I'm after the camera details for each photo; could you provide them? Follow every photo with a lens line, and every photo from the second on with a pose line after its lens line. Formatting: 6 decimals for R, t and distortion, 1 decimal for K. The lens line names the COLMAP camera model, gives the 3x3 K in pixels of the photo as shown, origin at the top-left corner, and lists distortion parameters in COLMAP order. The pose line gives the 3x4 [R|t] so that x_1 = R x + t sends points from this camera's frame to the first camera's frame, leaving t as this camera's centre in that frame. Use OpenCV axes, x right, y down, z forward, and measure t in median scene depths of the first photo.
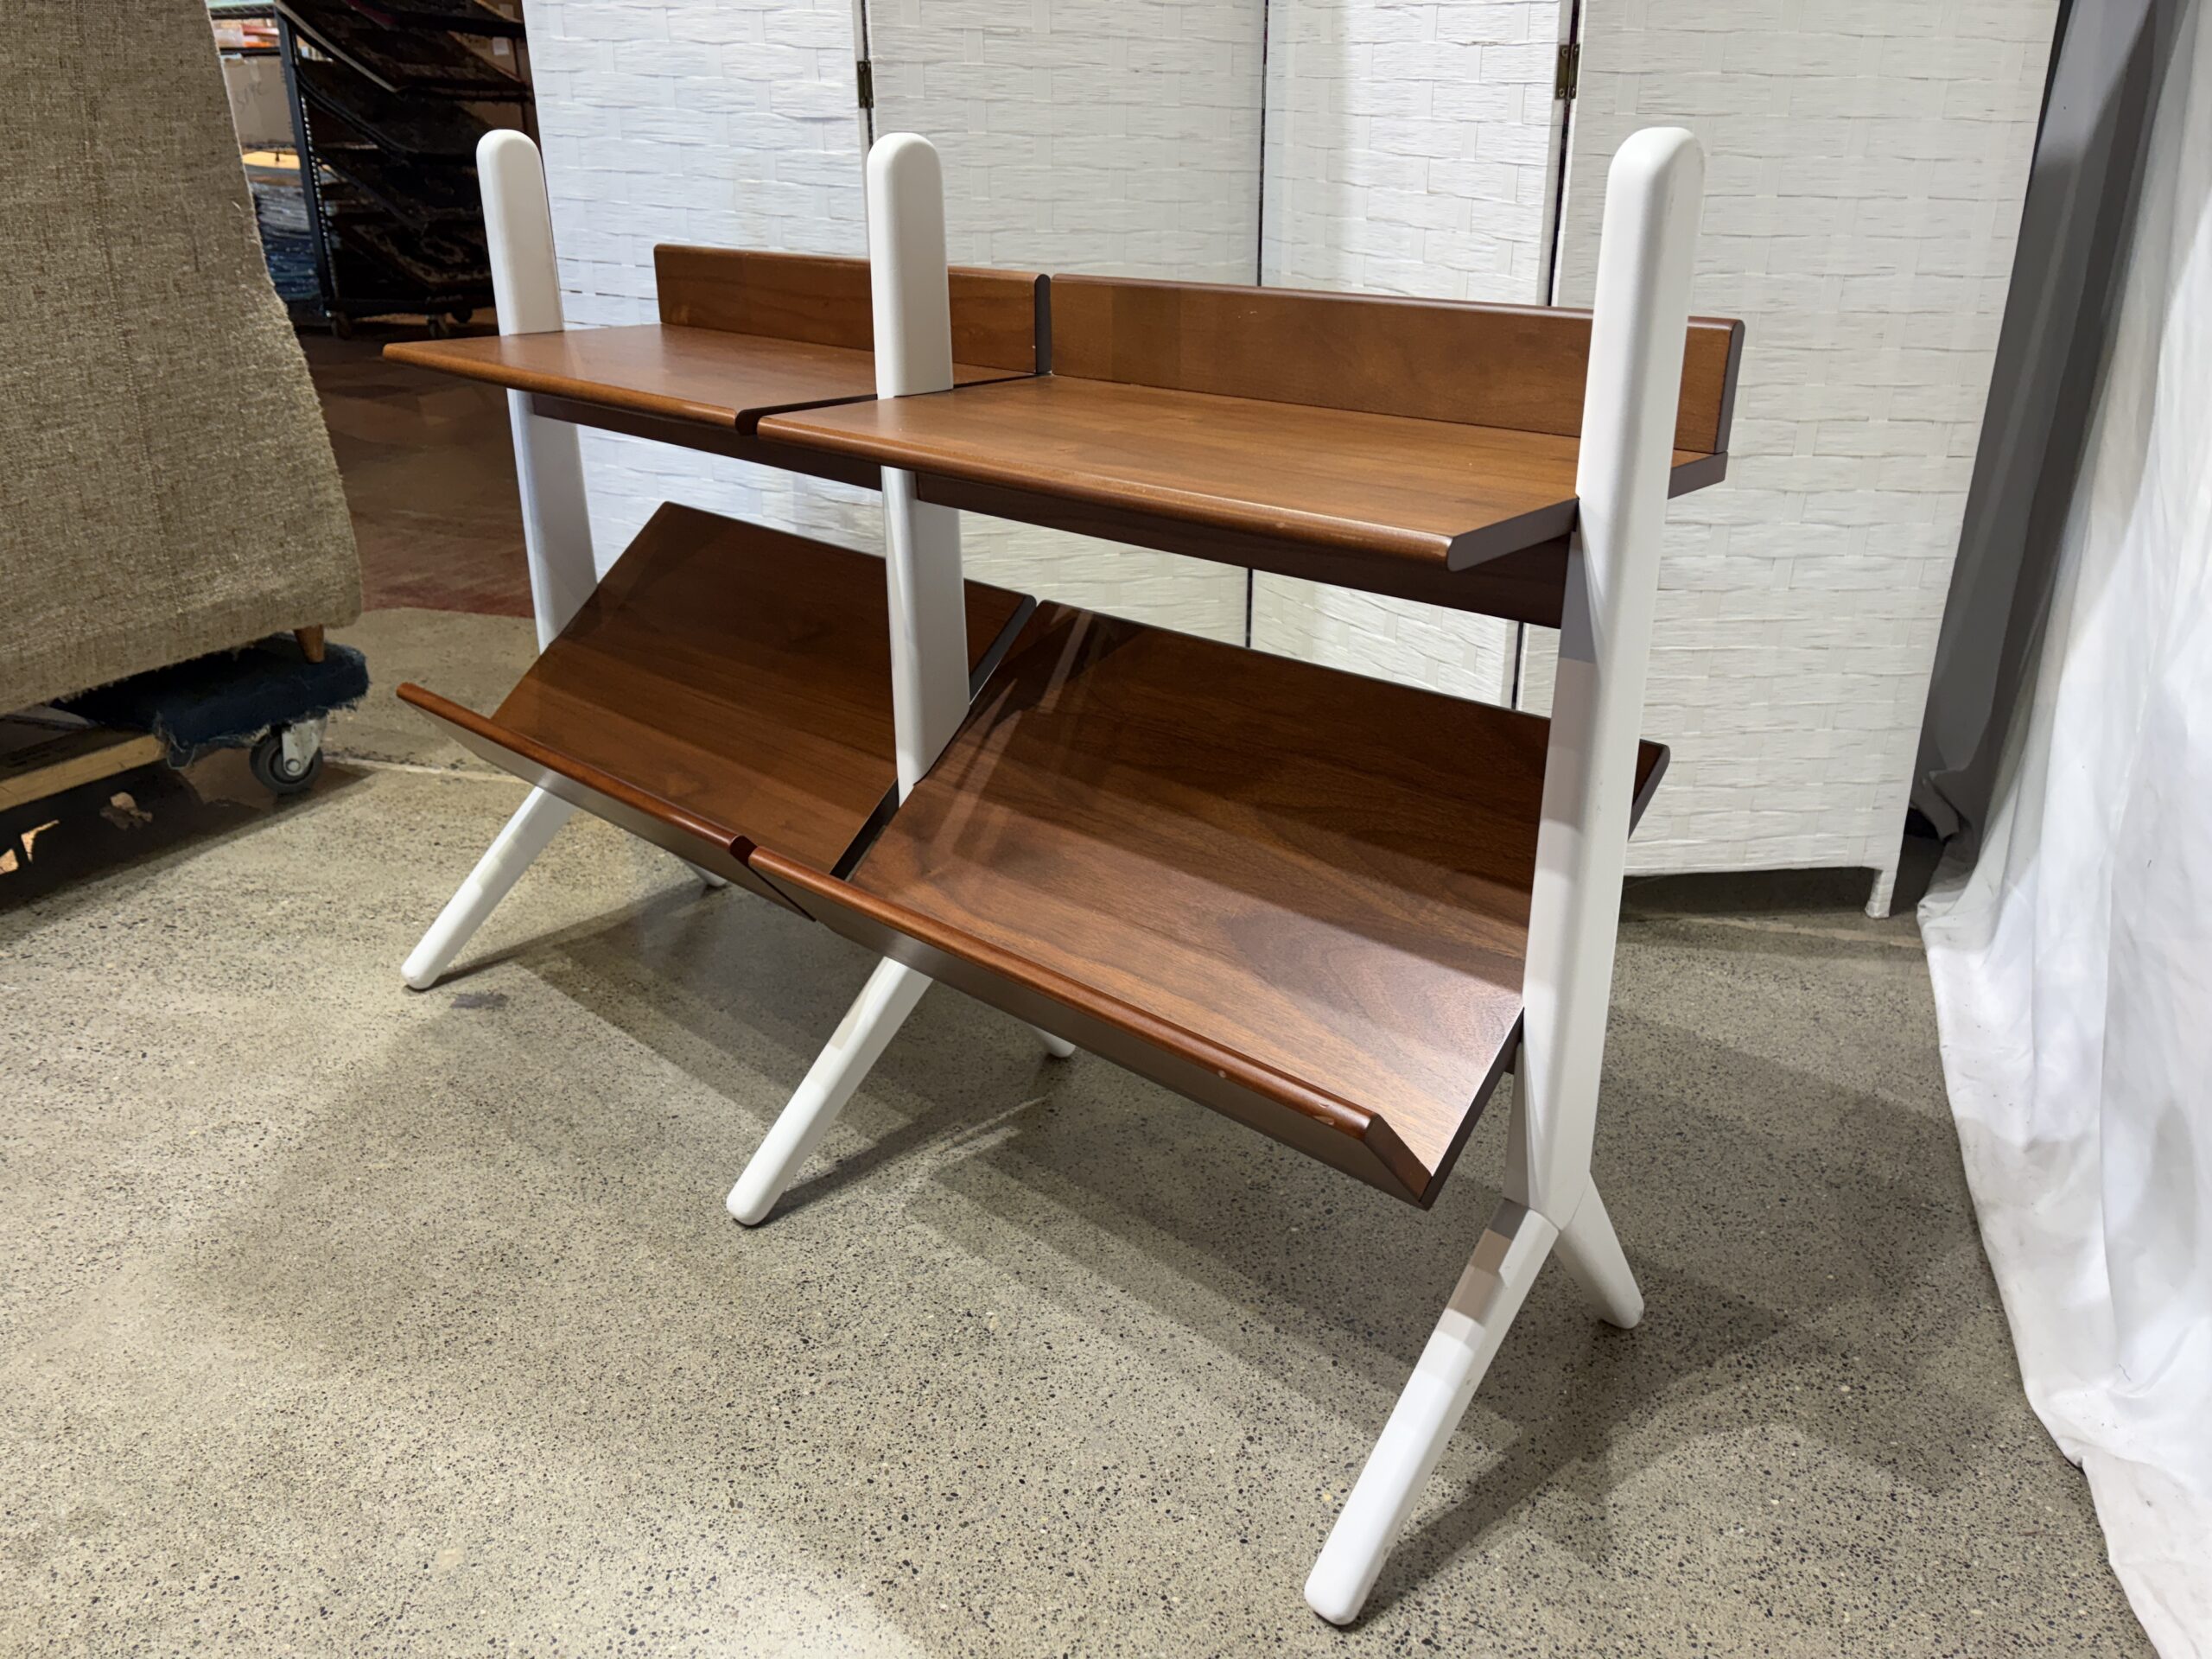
lens RADIAL K [[1691.7, 0, 1109.5], [0, 1691.7, 831.5], [0, 0, 1]] dist [-0.001913, -0.003823]
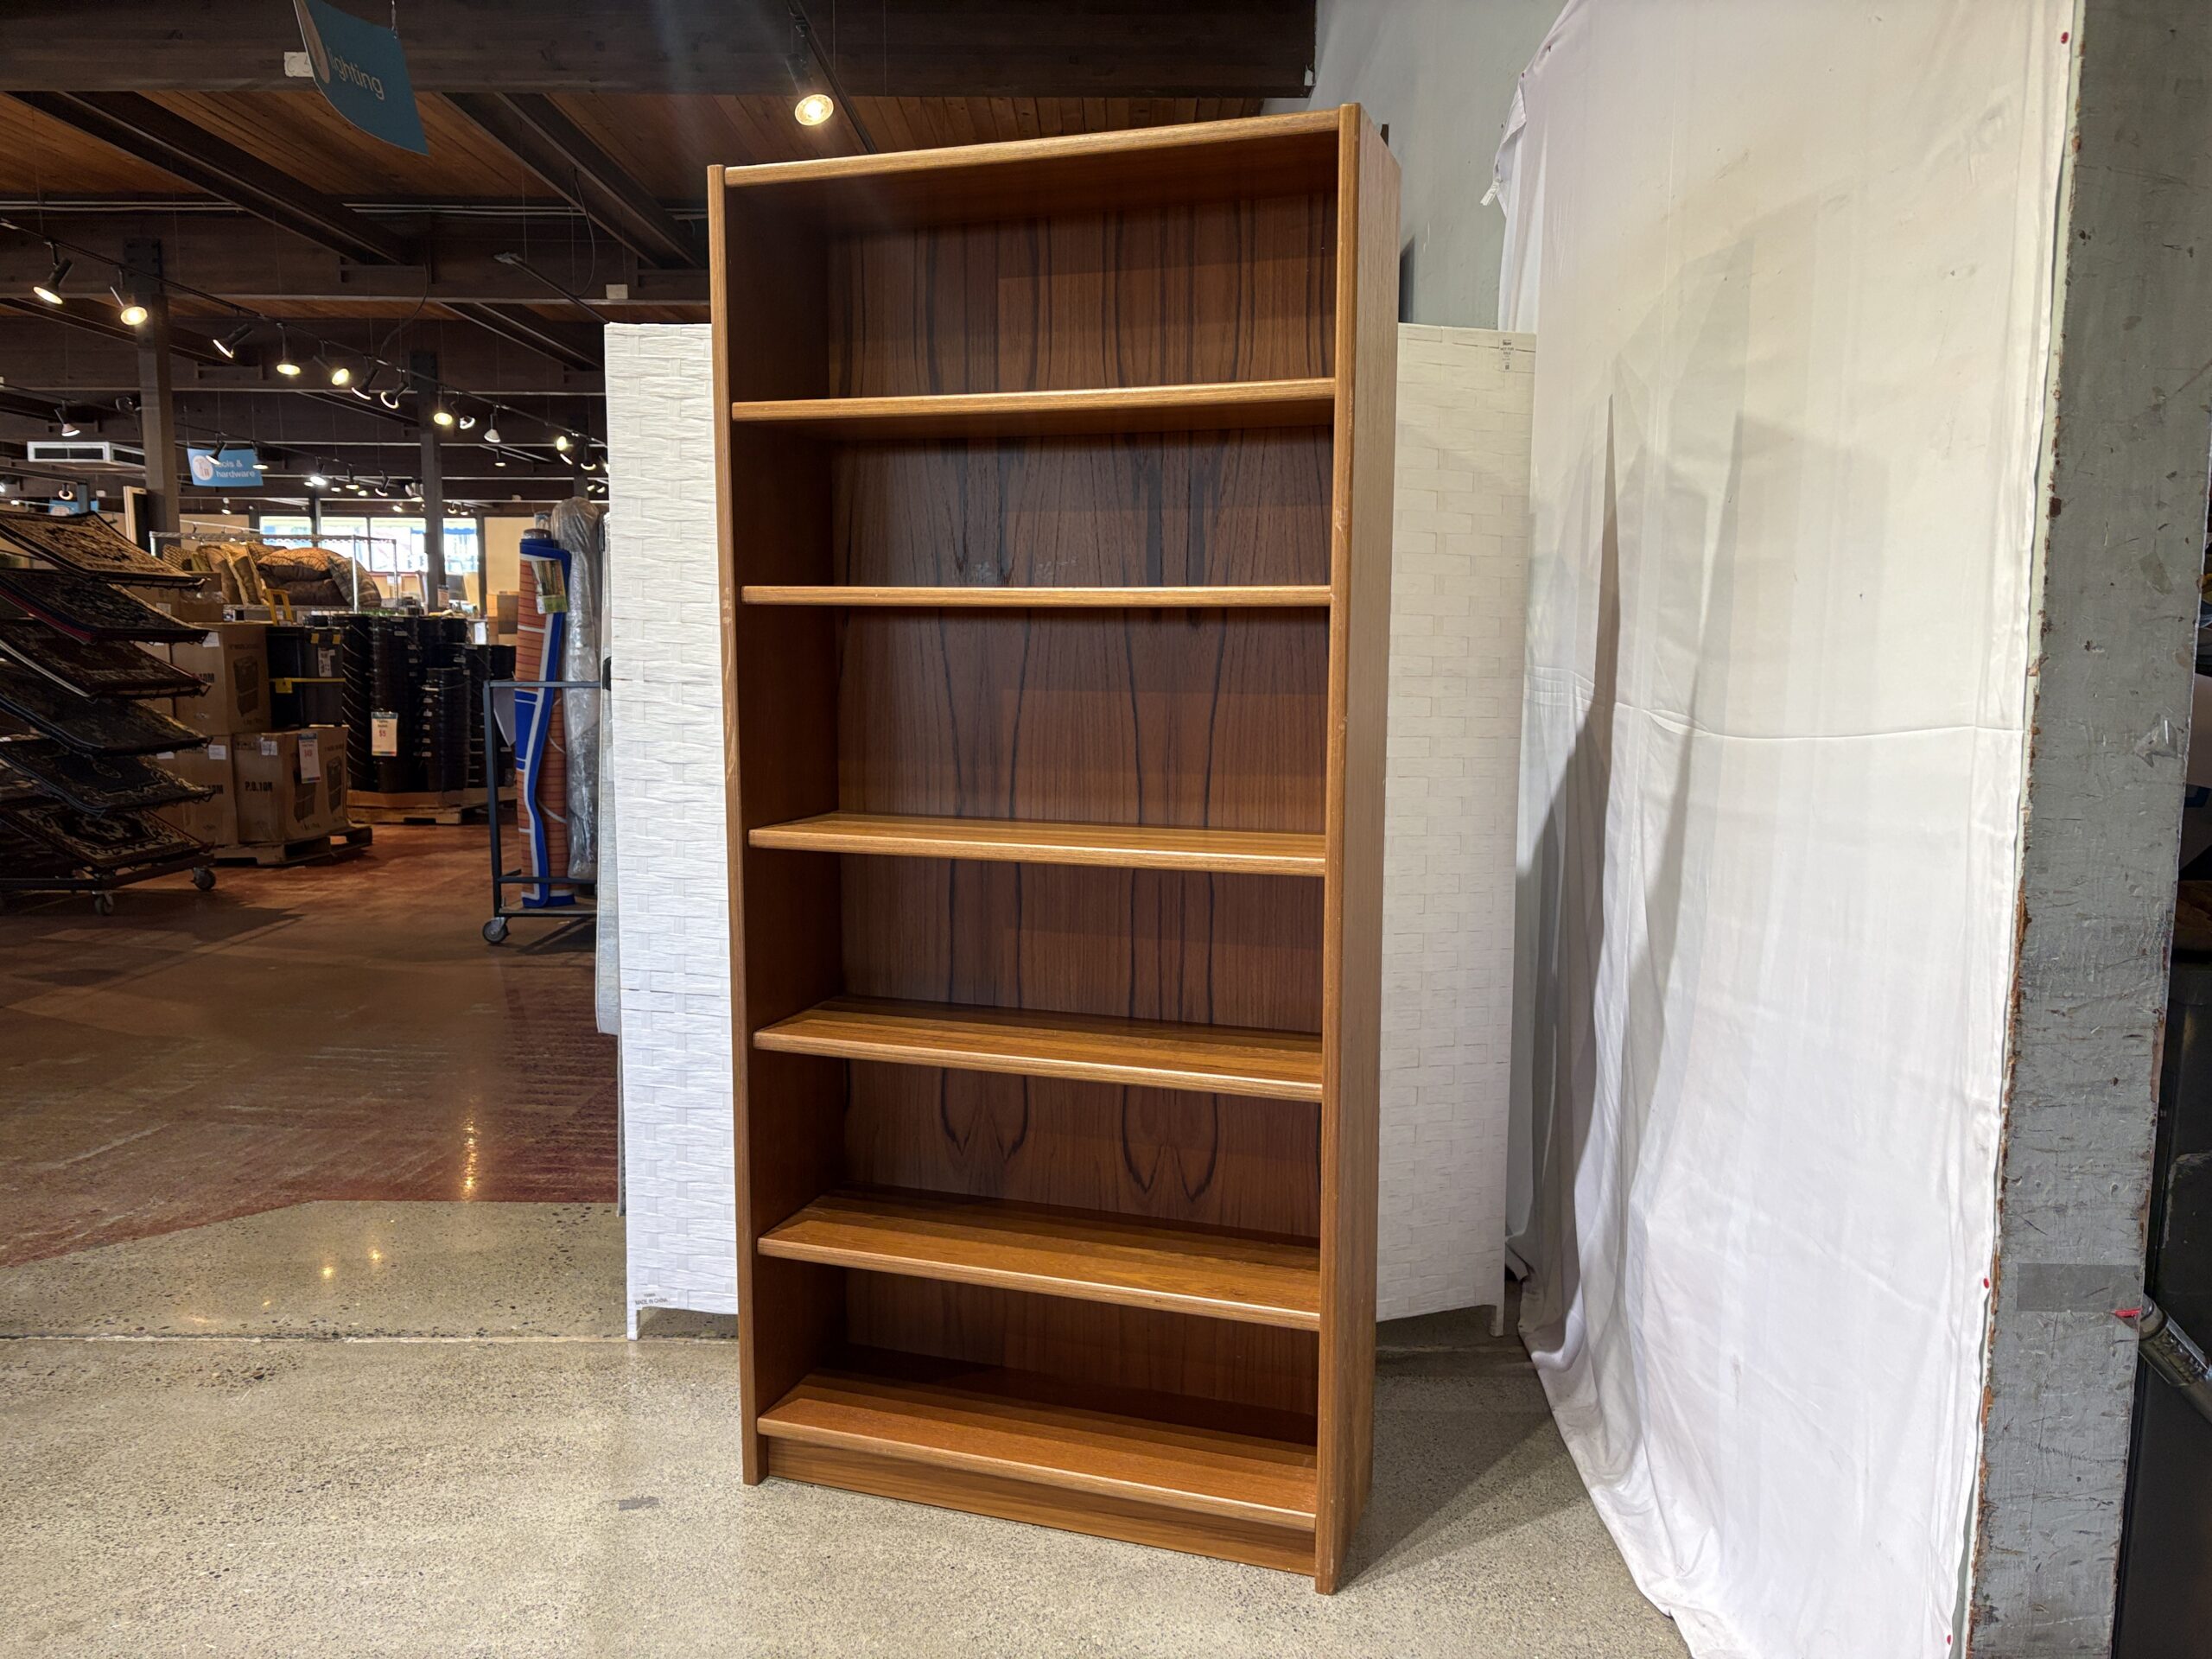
lens RADIAL K [[1691.7, 0, 1102.9], [0, 1691.7, 830.3], [0, 0, 1]] dist [-0.001913, -0.003823]
pose [[0.958879, -0.026801, 0.282546, -0.103325], [0.101496, 0.962077, -0.253191, -0.012364], [-0.265046, 0.271457, 0.925236, -0.156425]]
